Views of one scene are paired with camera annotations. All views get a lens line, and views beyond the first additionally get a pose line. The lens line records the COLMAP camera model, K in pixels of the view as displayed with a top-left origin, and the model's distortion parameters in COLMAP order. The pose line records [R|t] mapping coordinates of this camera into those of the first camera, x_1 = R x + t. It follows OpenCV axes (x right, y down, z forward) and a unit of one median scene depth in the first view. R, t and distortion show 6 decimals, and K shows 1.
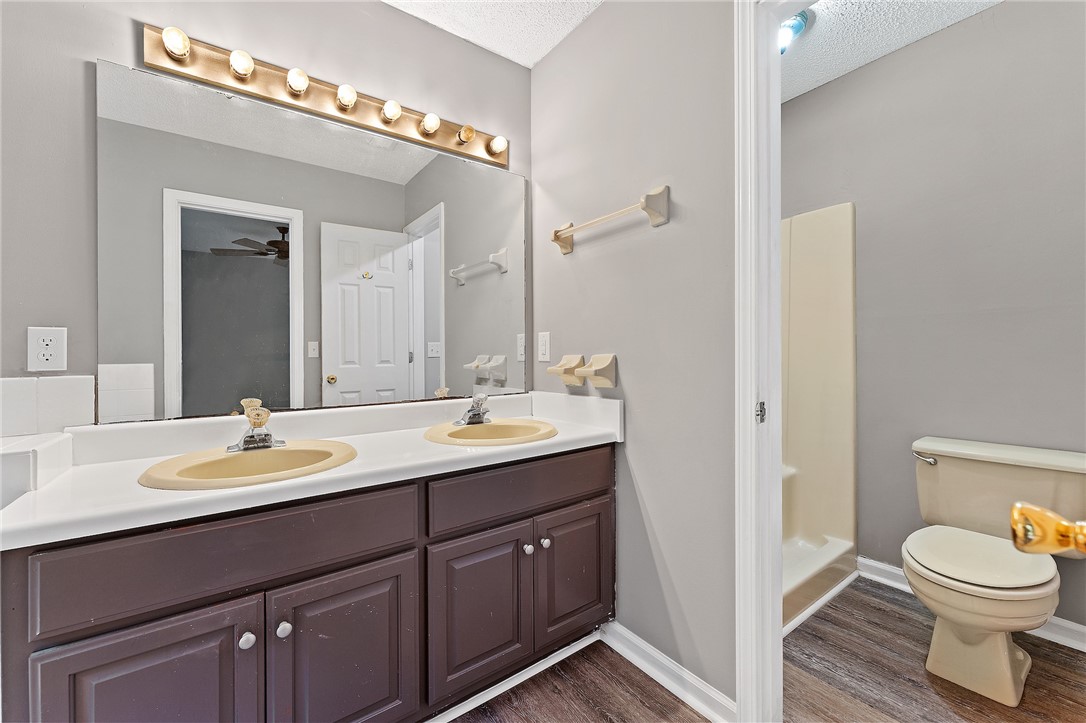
lens RADIAL K [[429.6, 0, 541.8], [0, 429.6, 357.1], [0, 0, 1]] dist [-0.000009, -0.000083]
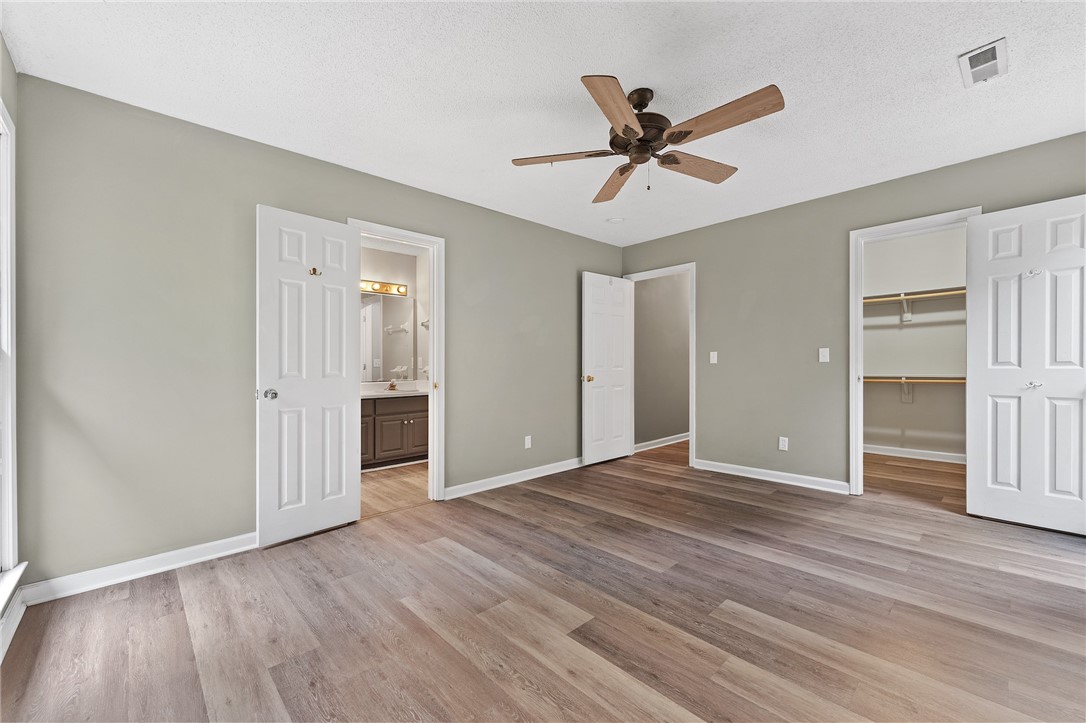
lens RADIAL K [[429.6, 0, 543.9], [0, 429.6, 364.8], [0, 0, 1]] dist [-0.000009, -0.000083]
pose [[0.991850, 0.004098, 0.127346, 0.419809], [-0.003005, 0.999957, -0.008778, 0.008100], [-0.127376, 0.008324, 0.991820, -1.715418]]
